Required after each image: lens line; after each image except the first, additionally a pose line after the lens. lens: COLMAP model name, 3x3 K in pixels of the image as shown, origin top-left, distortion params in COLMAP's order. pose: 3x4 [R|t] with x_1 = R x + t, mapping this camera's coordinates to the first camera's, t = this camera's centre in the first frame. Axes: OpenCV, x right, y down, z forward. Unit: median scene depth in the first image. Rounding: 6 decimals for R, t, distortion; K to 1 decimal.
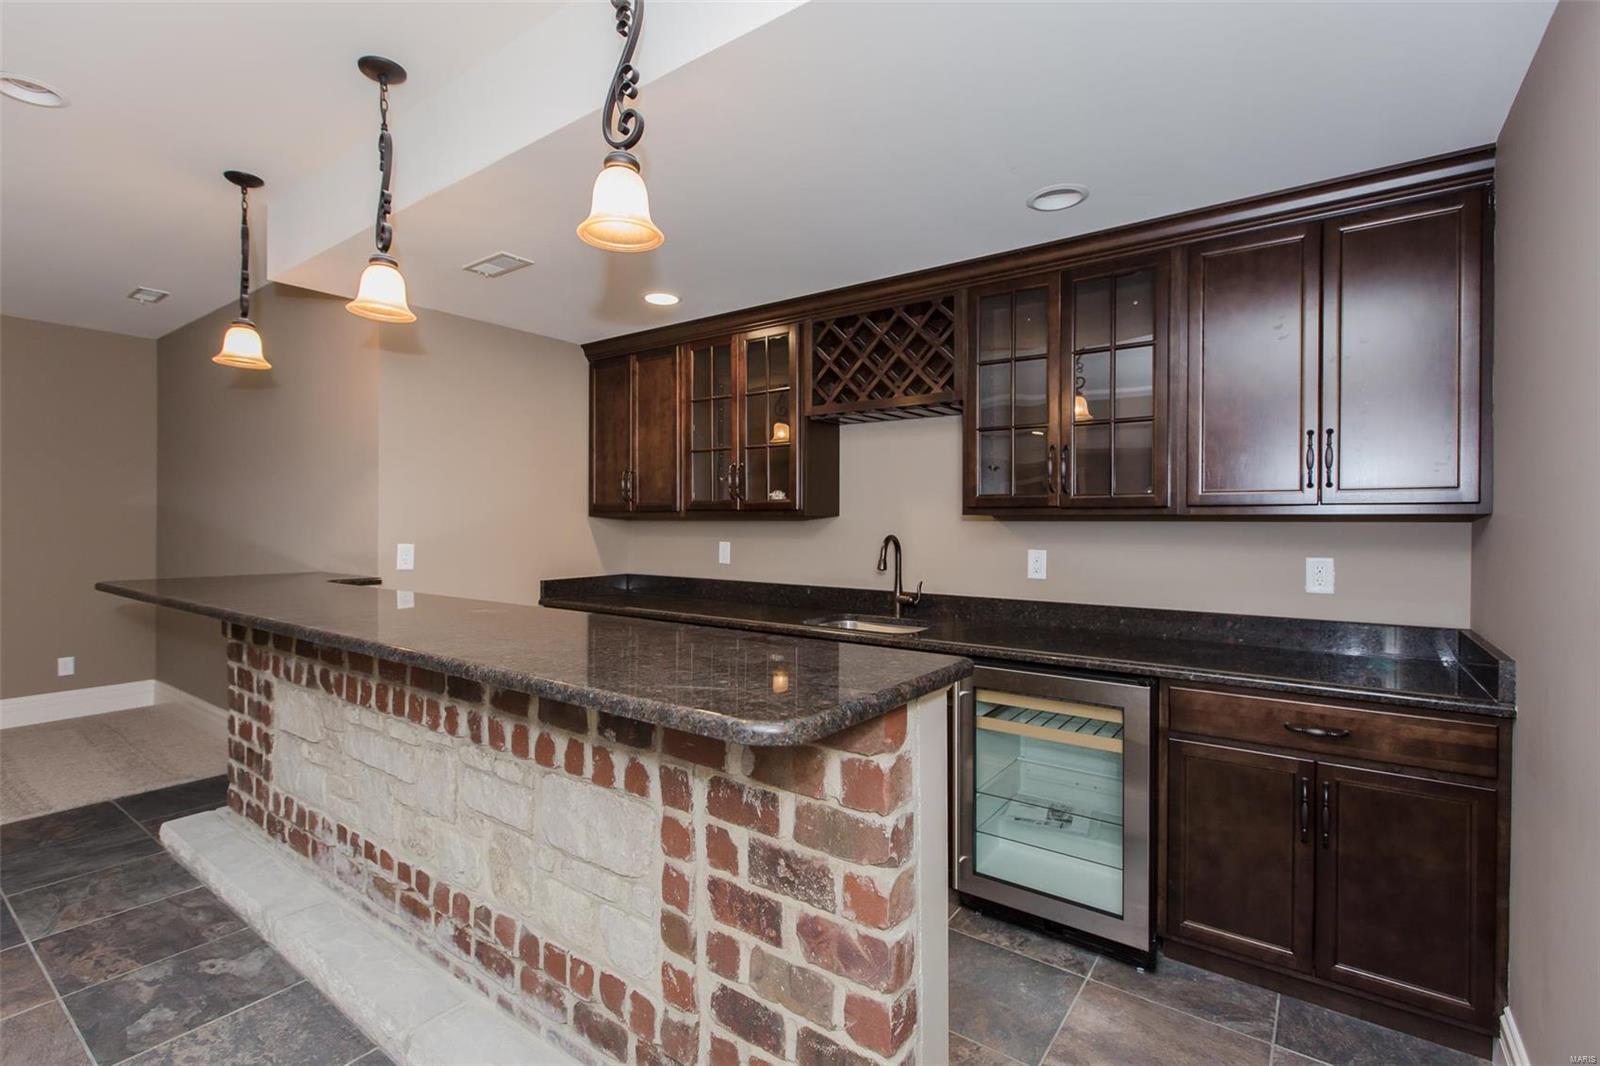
lens RADIAL K [[744.7, 0, 812.6], [0, 744.7, 529.8], [0, 0, 1]] dist [0.005054, -0.002441]
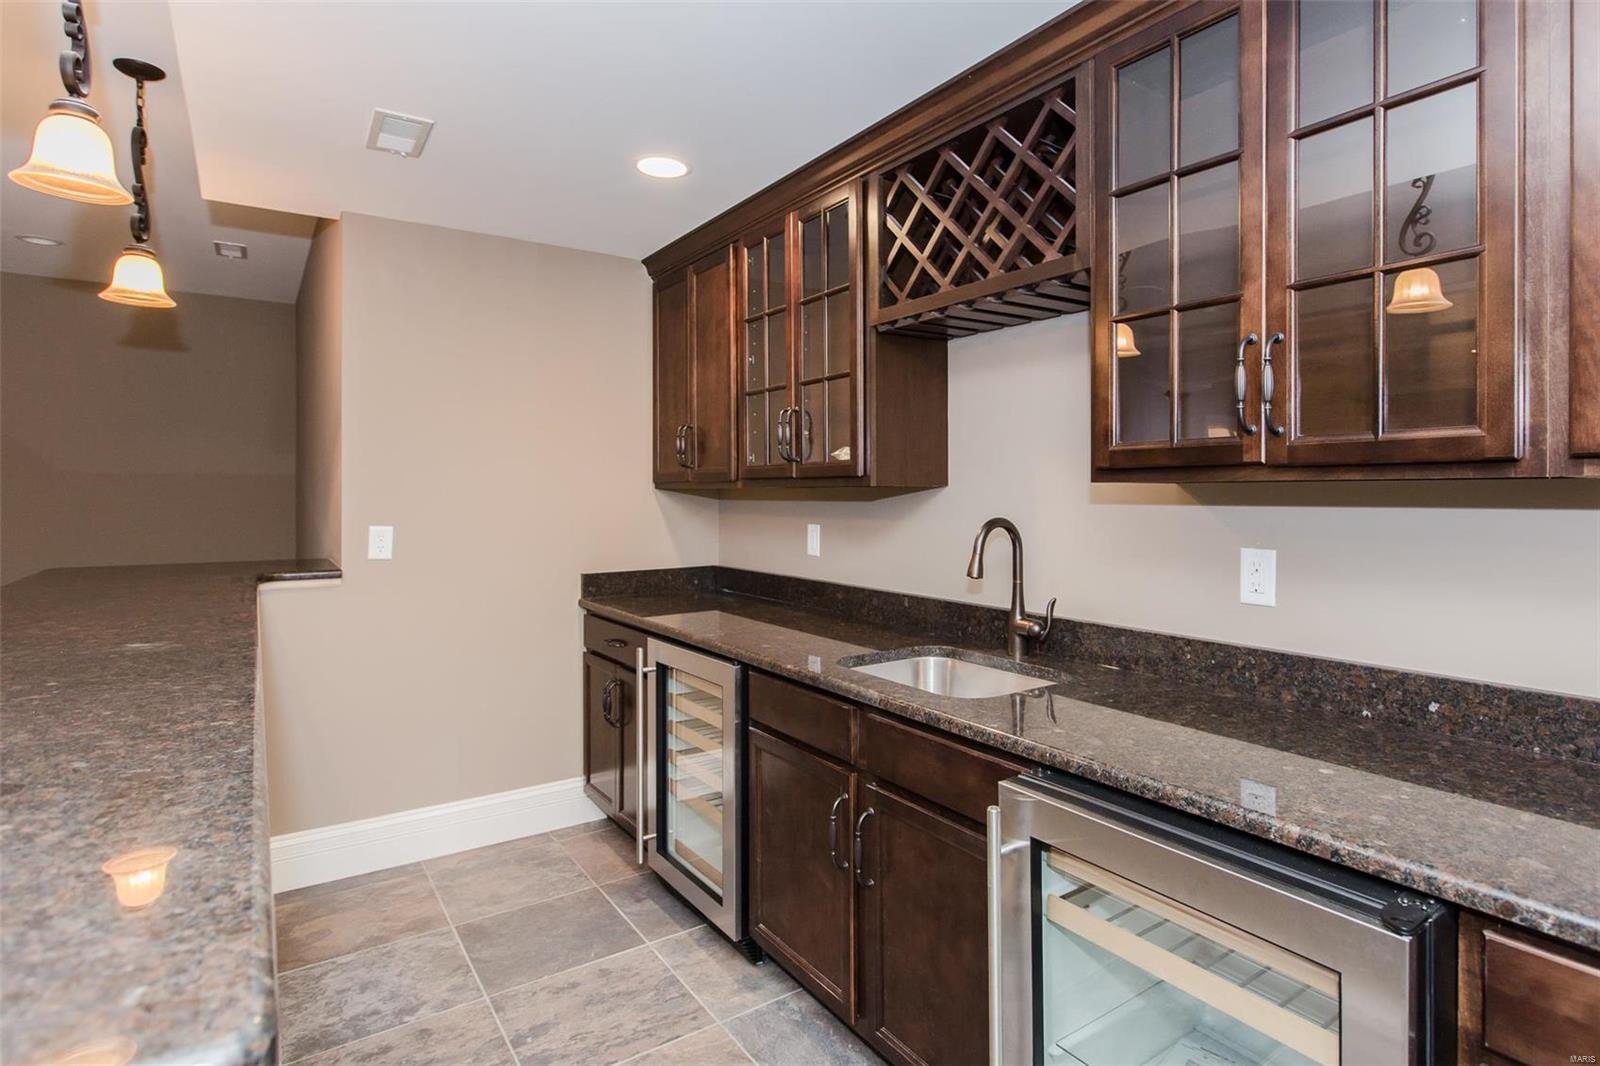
lens RADIAL K [[860.6, 0, 839.5], [0, 860.6, 499.1], [0, 0, 1]] dist [0.010170, -0.002272]
pose [[0.945673, -0.003209, -0.325103, 0.233537], [0.003040, 0.999995, -0.001027, -0.007864], [0.325105, -0.000017, 0.945678, 0.355829]]
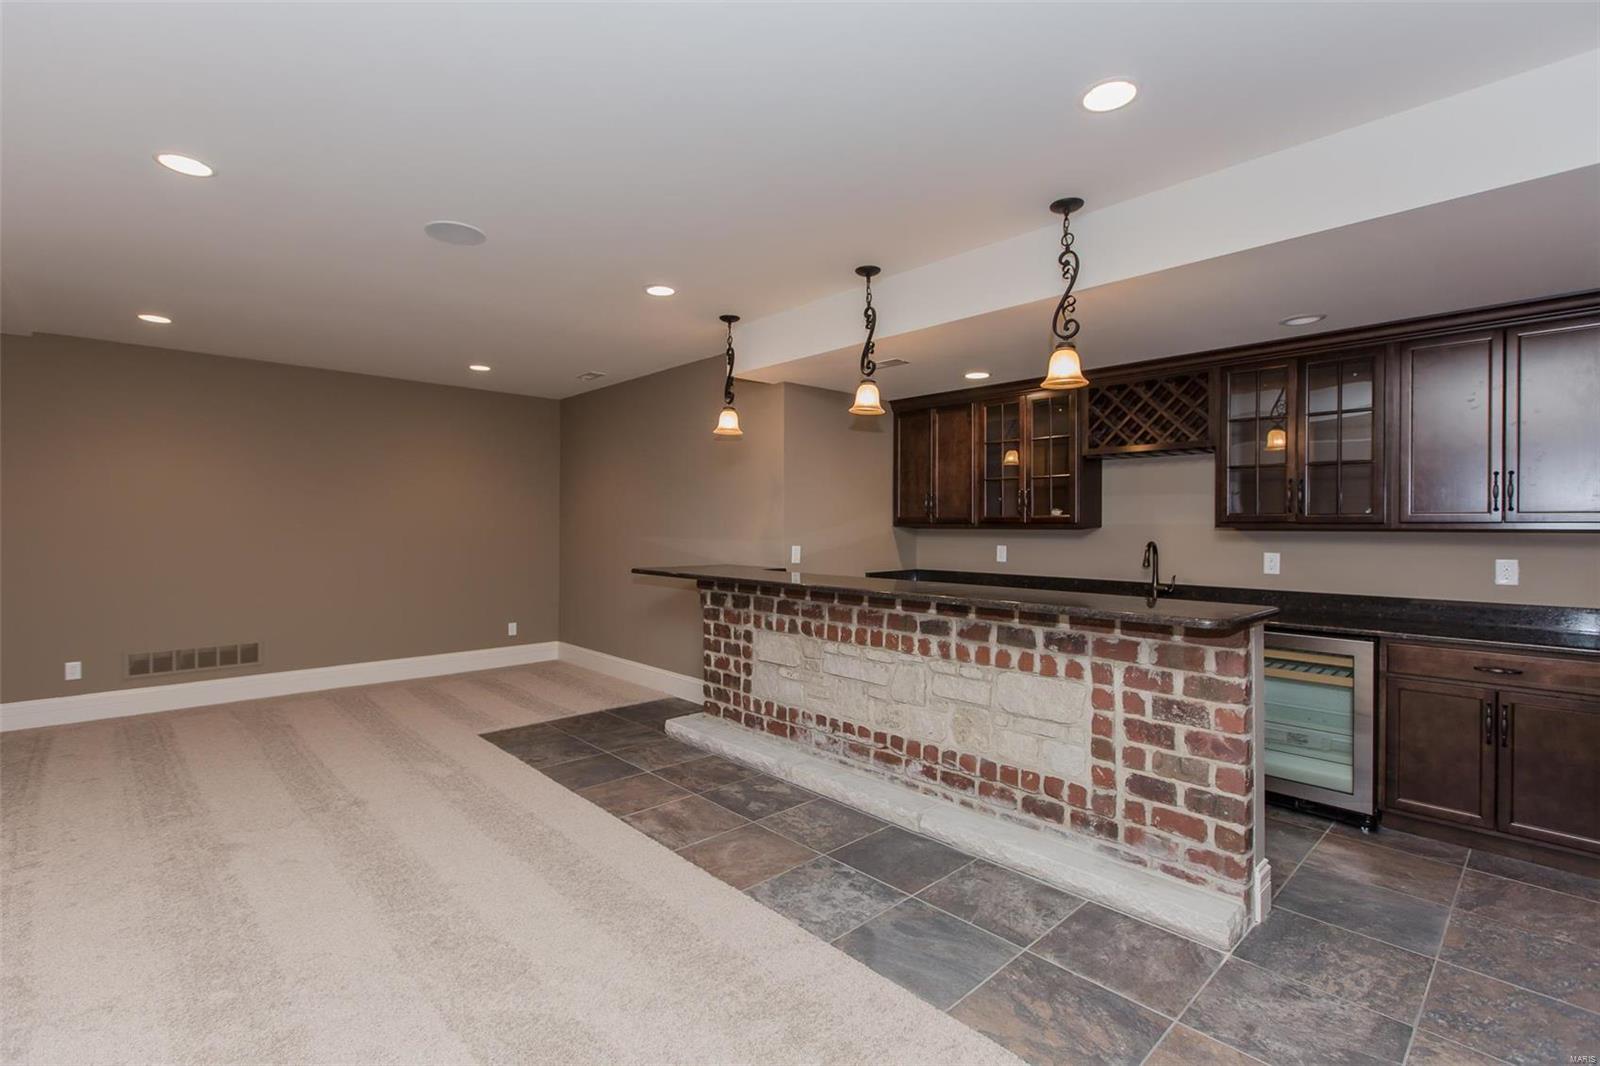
lens RADIAL K [[744.7, 0, 801.3], [0, 744.7, 530.5], [0, 0, 1]] dist [0.005054, -0.002441]
pose [[0.981063, 0.001560, -0.193680, -0.295485], [-0.002469, 0.999987, -0.004451, -0.006291], [0.193671, 0.004845, 0.981055, -0.535717]]
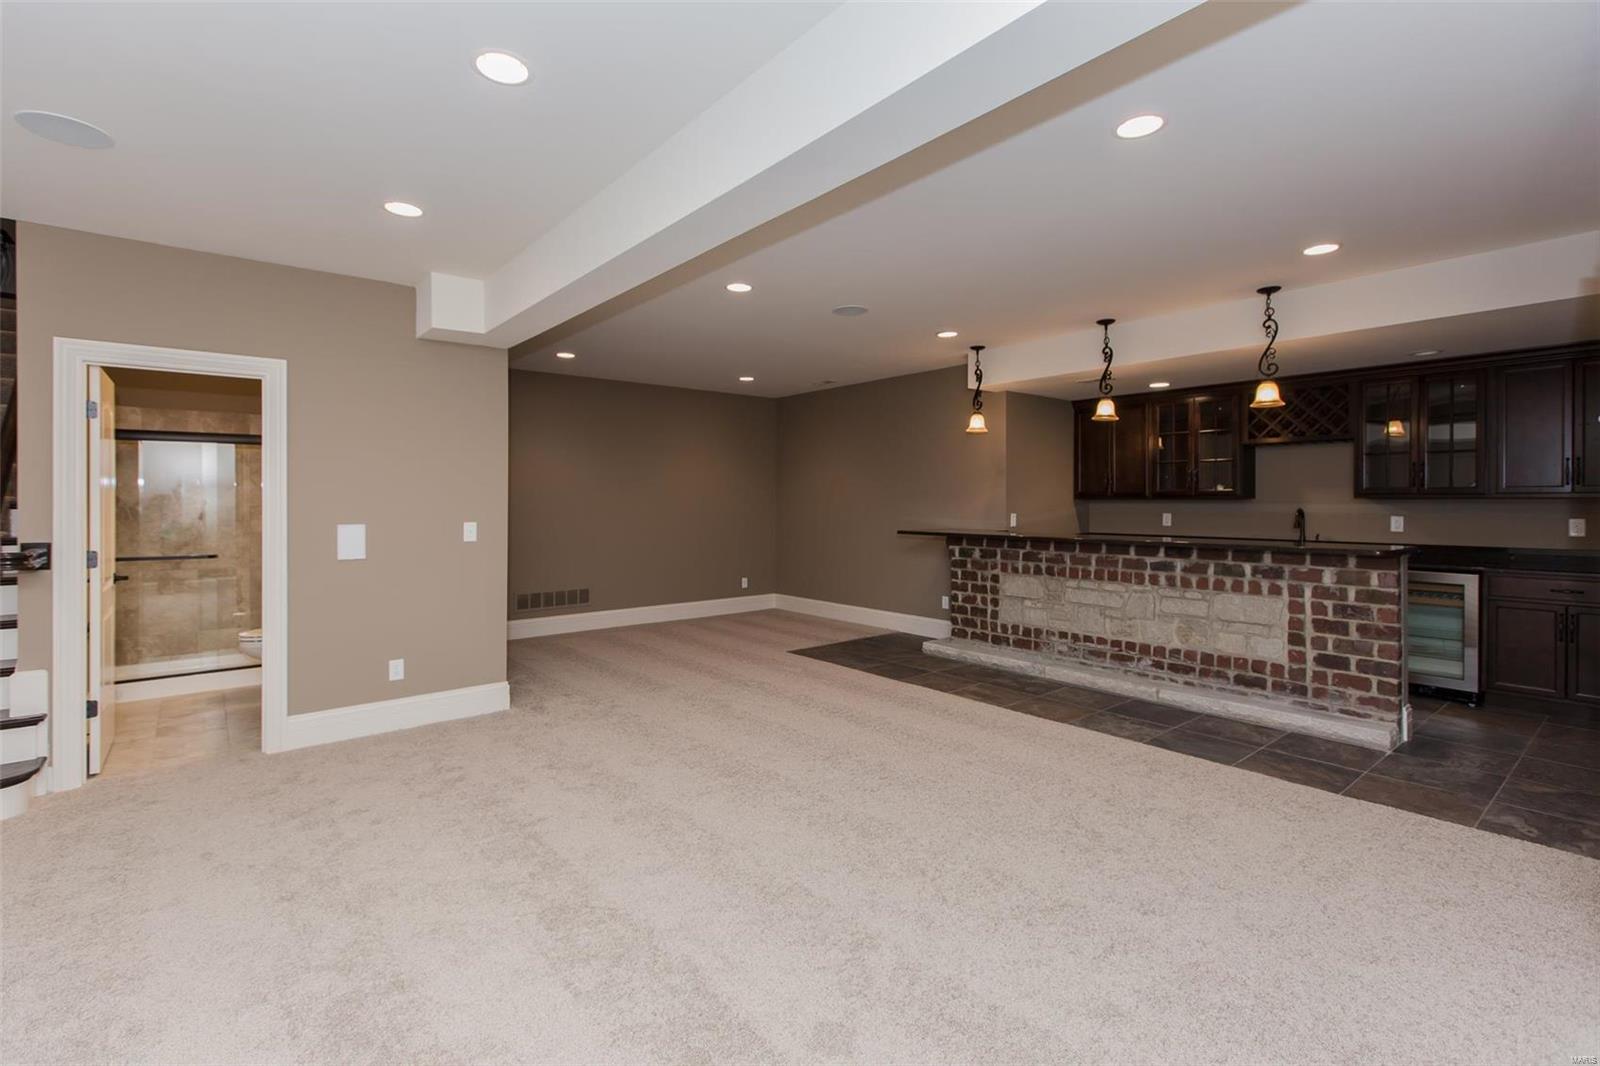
lens RADIAL K [[744.7, 0, 801.6], [0, 744.7, 510.7], [0, 0, 1]] dist [0.005054, -0.002441]
pose [[0.965240, -0.001753, -0.261361, -0.681016], [0.002276, 0.999996, 0.001698, 0.006800], [0.261357, -0.002234, 0.965240, -1.250289]]
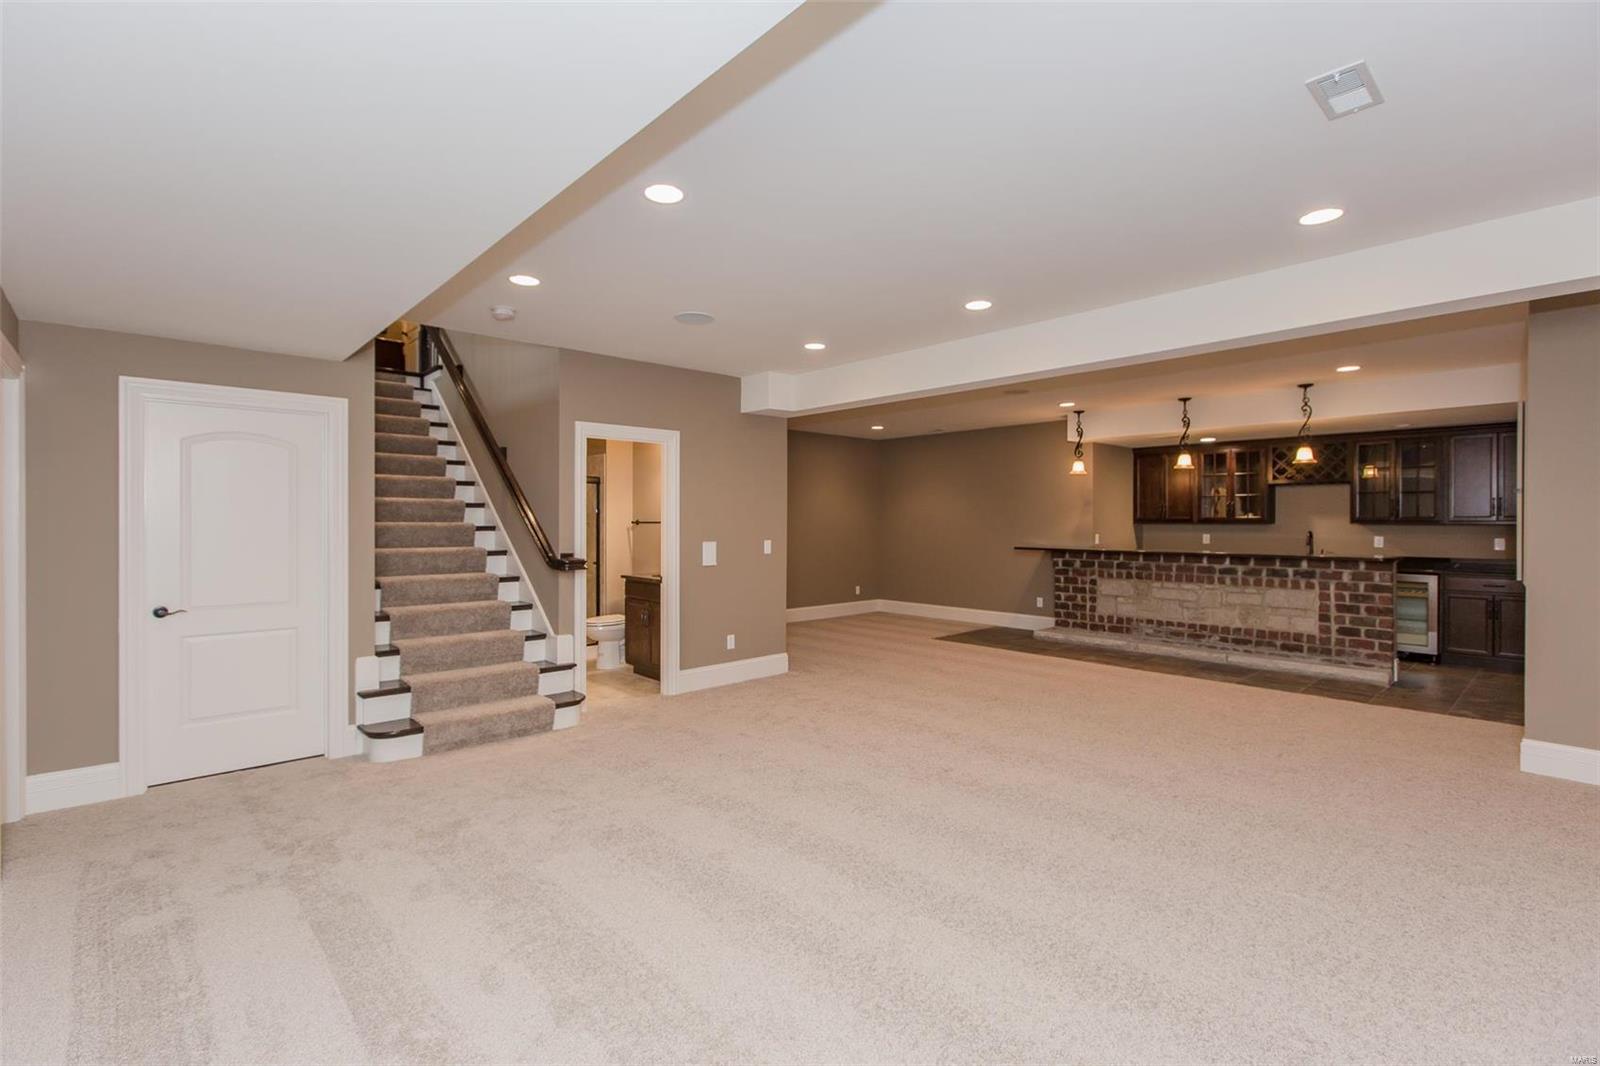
lens RADIAL K [[744.7, 0, 802.0], [0, 744.7, 528.3], [0, 0, 1]] dist [0.005054, -0.002441]
pose [[0.978384, -0.001288, -0.206792, -1.214939], [0.001190, 0.999999, -0.000600, -0.003035], [0.206792, 0.000341, 0.978385, -2.117719]]
